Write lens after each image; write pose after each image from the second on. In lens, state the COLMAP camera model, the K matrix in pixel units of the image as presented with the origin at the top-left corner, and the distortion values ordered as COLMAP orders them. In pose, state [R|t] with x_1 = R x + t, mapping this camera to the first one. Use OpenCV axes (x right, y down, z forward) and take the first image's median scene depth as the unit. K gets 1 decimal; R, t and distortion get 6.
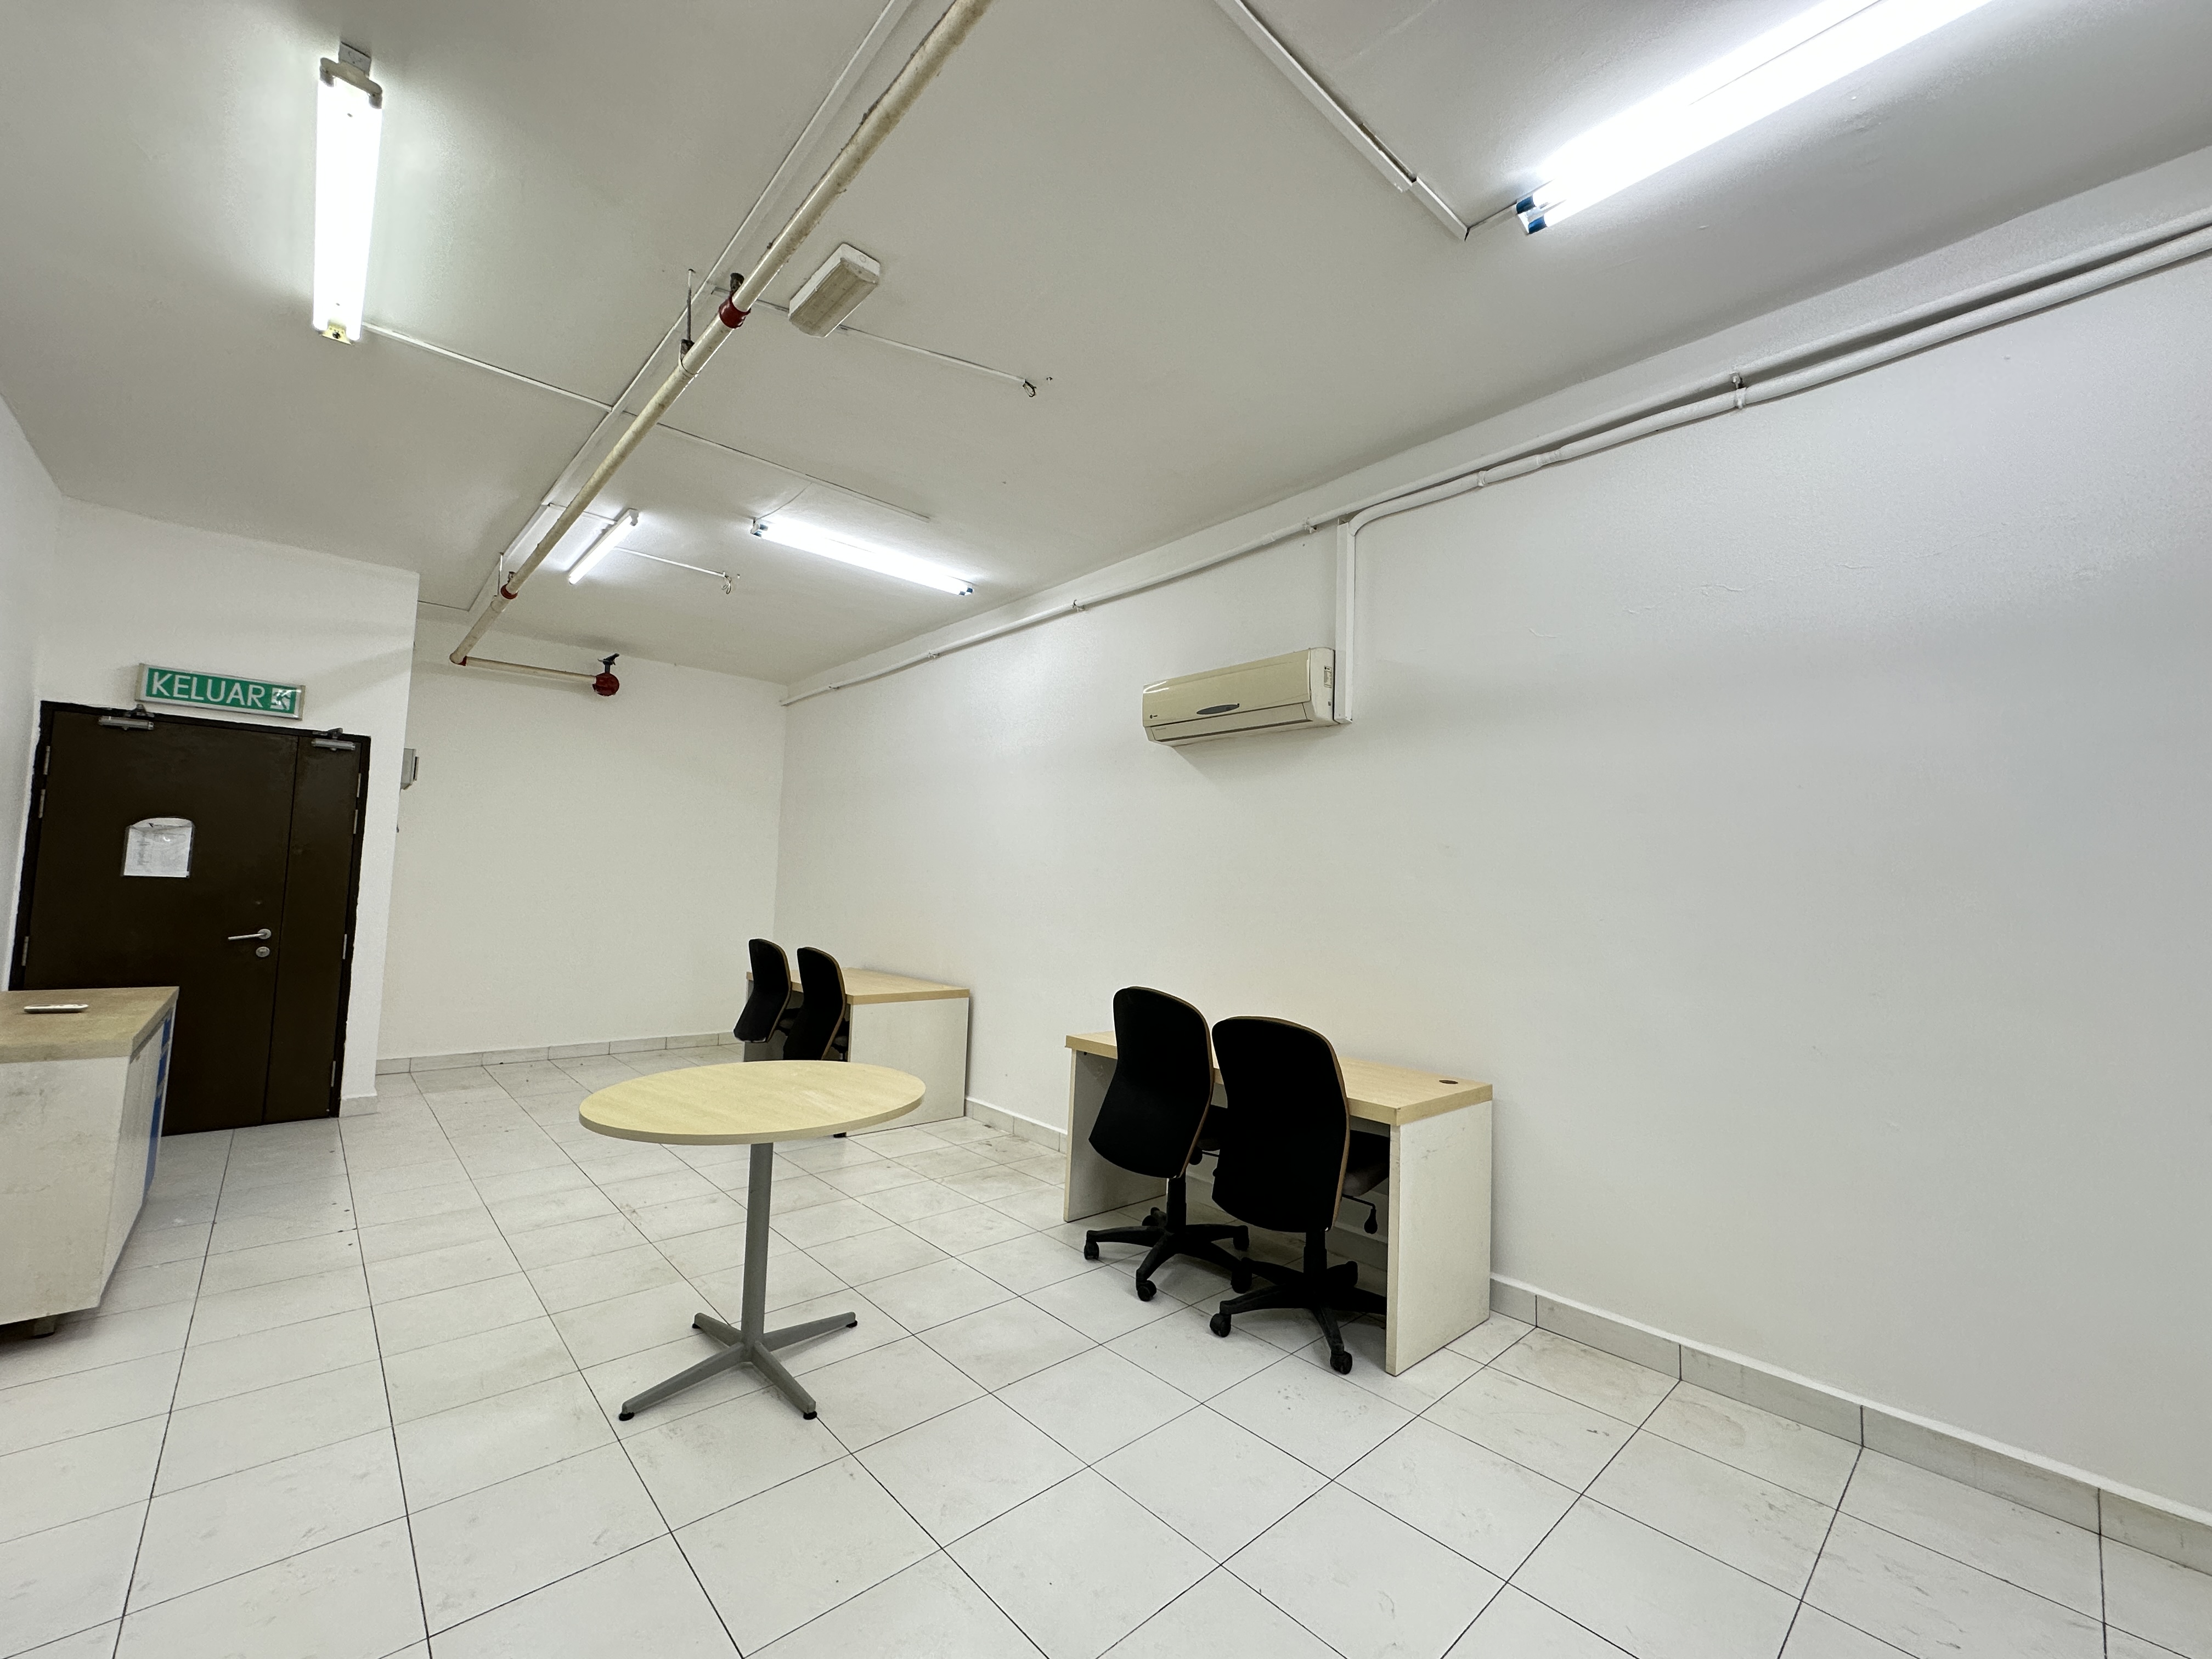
lens RADIAL K [[881.0, 0, 1106.0], [0, 881.0, 829.5], [0, 0, 1]] dist [-0.002437, 0.000065]
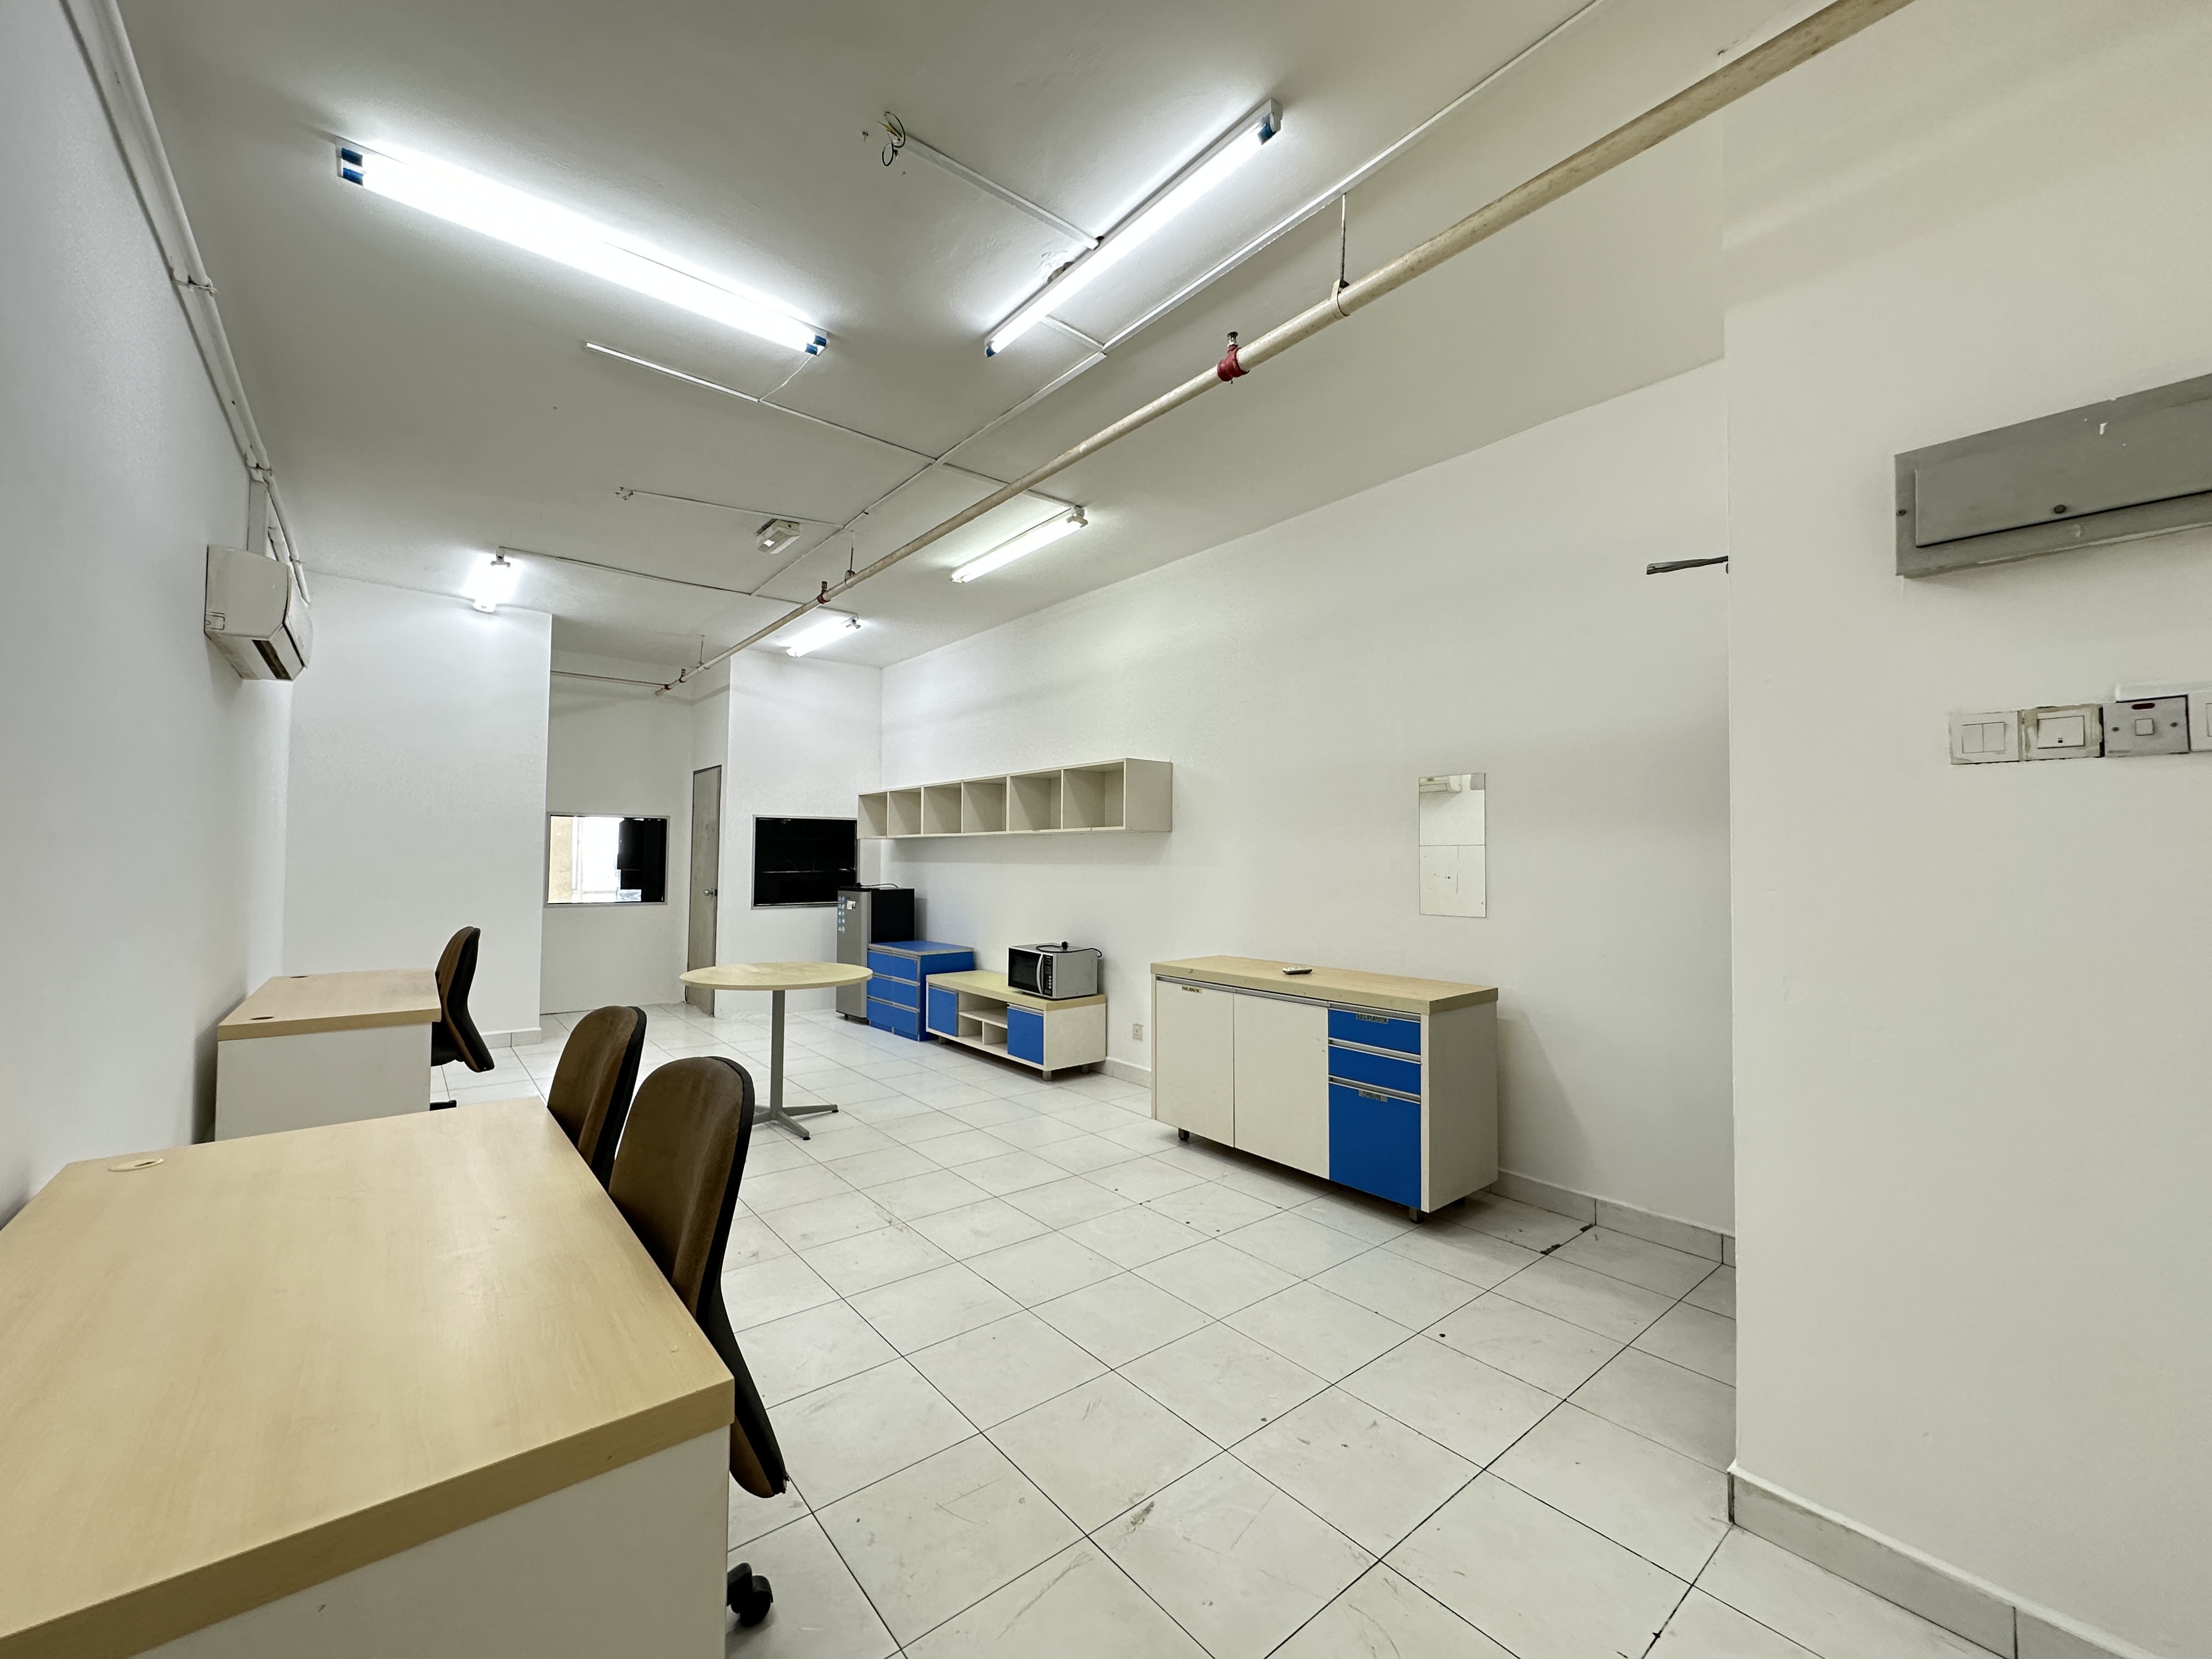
lens RADIAL K [[881.0, 0, 1106.0], [0, 881.0, 829.5], [0, 0, 1]] dist [-0.002437, 0.000065]
pose [[-0.997389, -0.038306, 0.061214, -0.763929], [-0.044467, 0.993720, -0.102683, 0.109745], [-0.056897, -0.105137, -0.992829, 1.845063]]
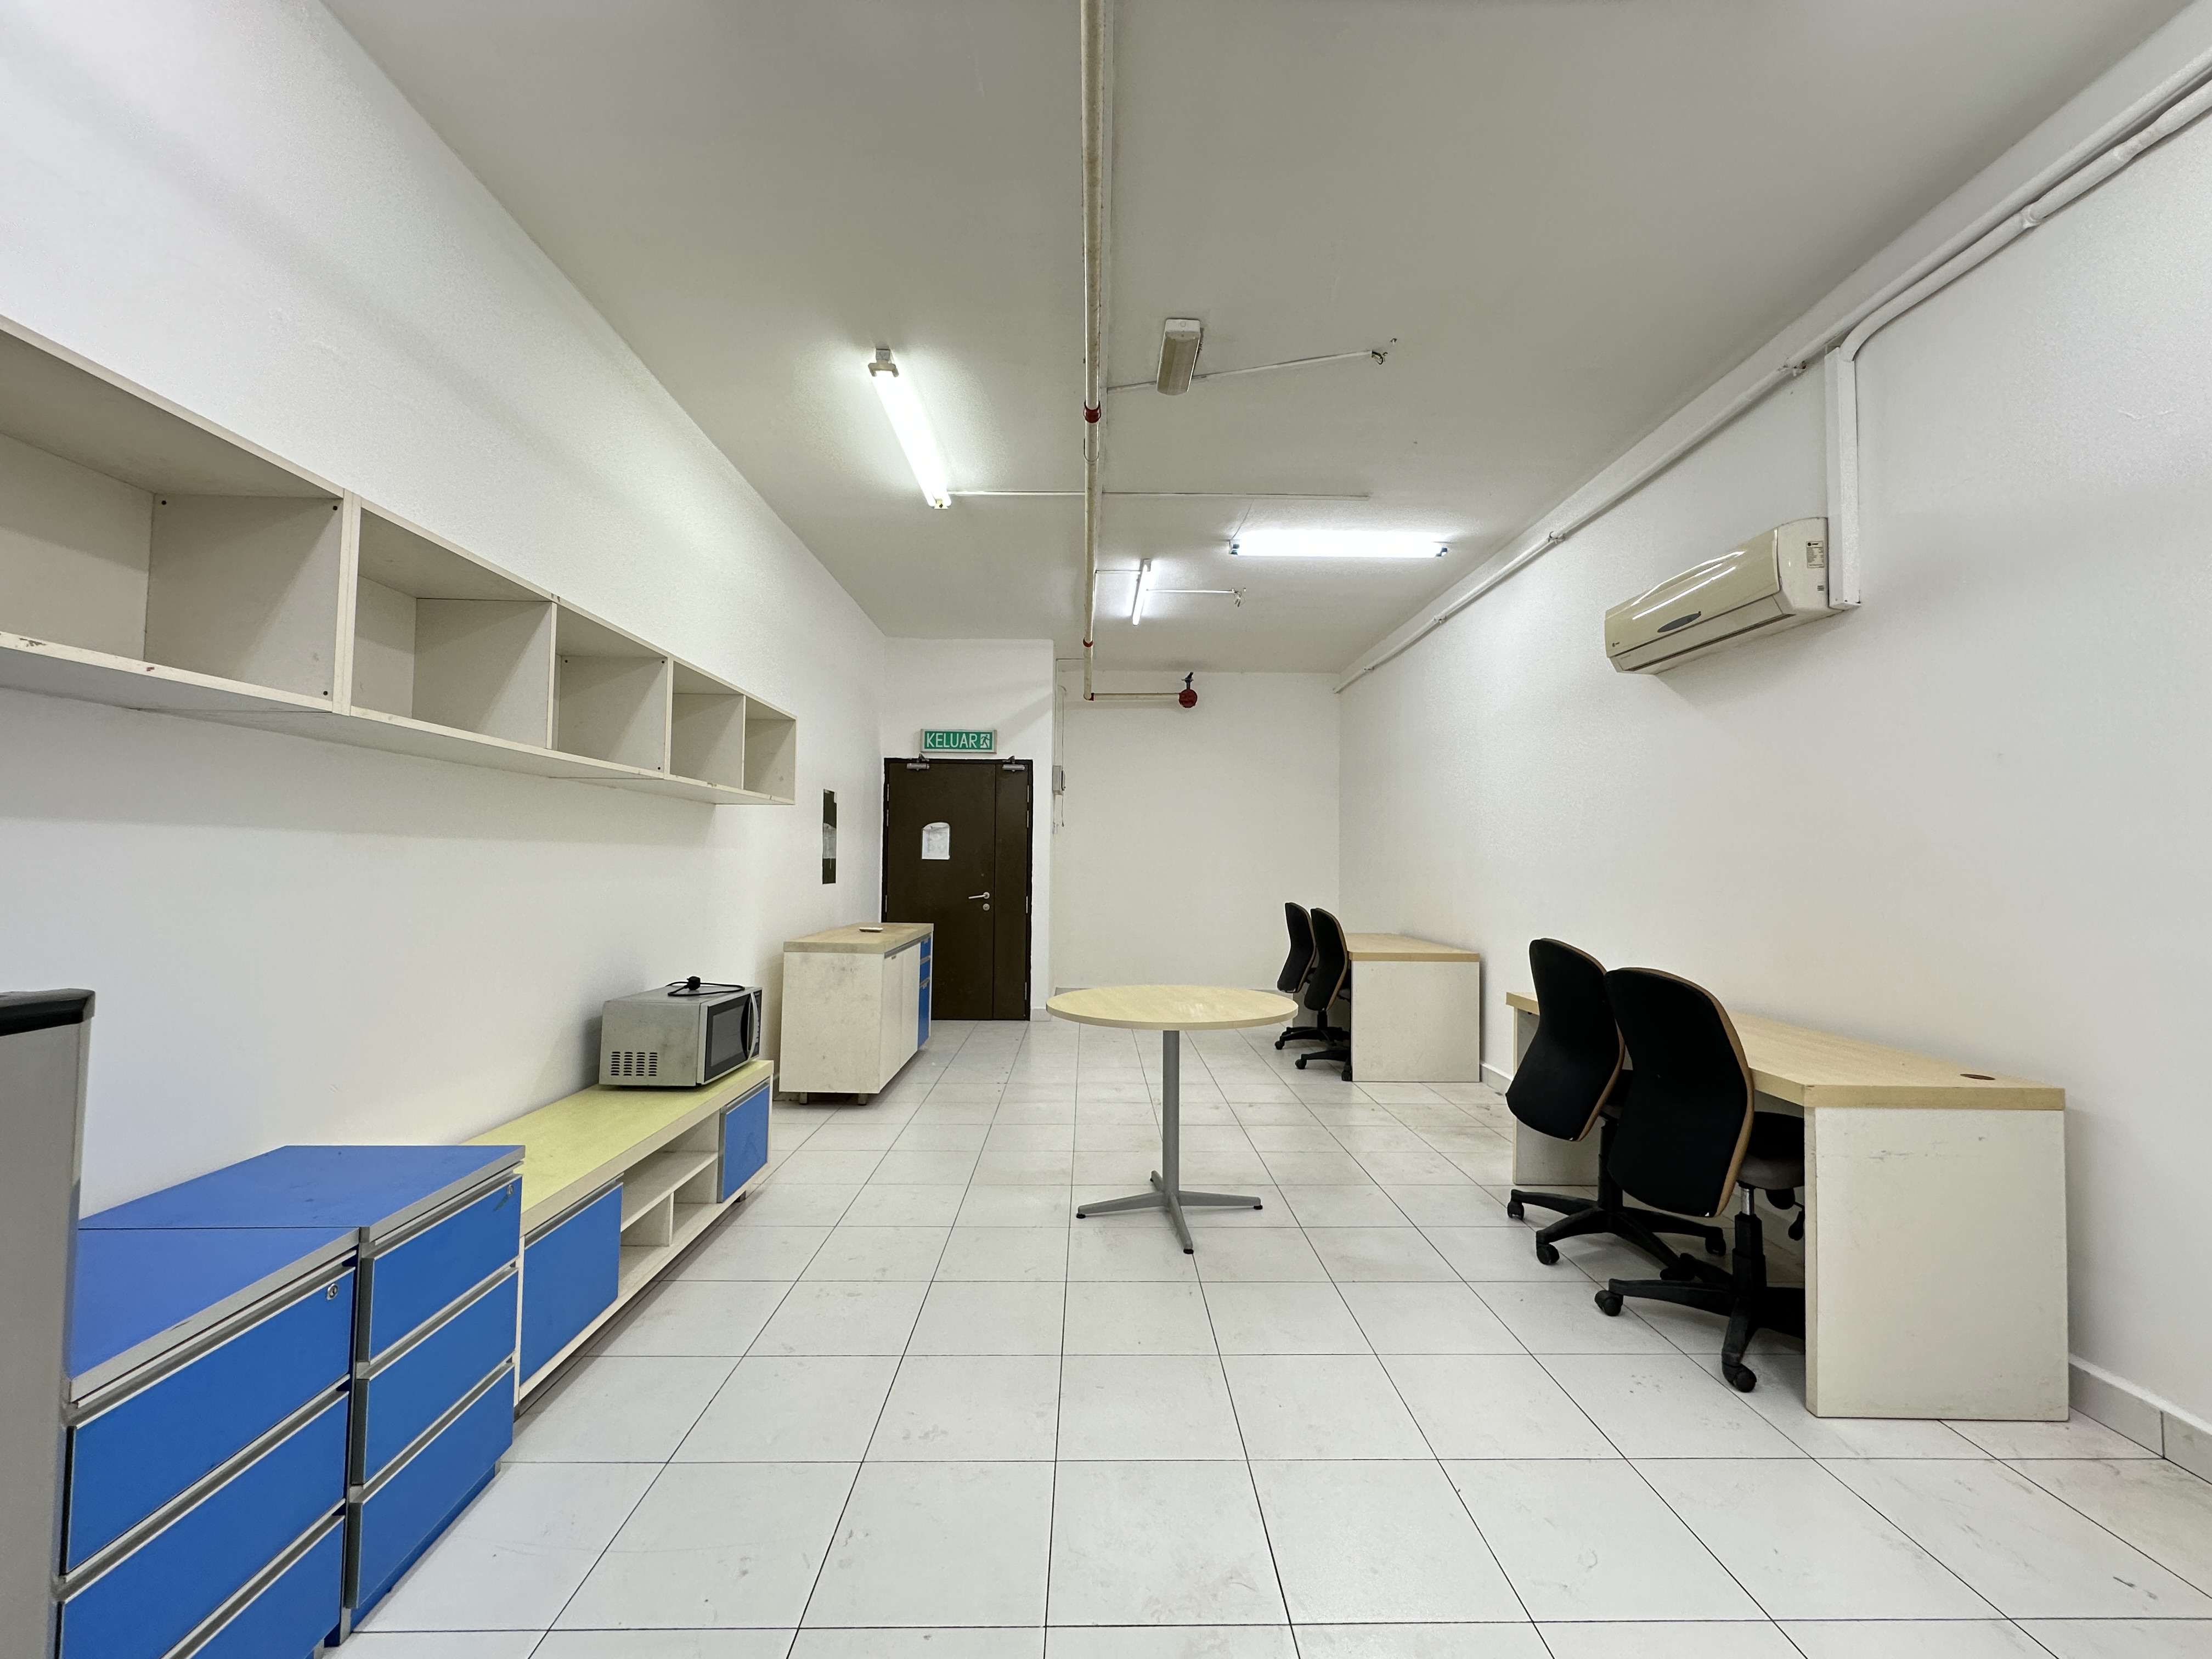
lens RADIAL K [[881.0, 0, 1106.0], [0, 881.0, 829.5], [0, 0, 1]] dist [-0.002437, 0.000065]
pose [[0.748111, -0.050702, -0.661634, 0.268229], [0.061362, 0.998090, -0.007102, 0.034784], [0.660730, -0.035286, 0.749793, -0.007936]]
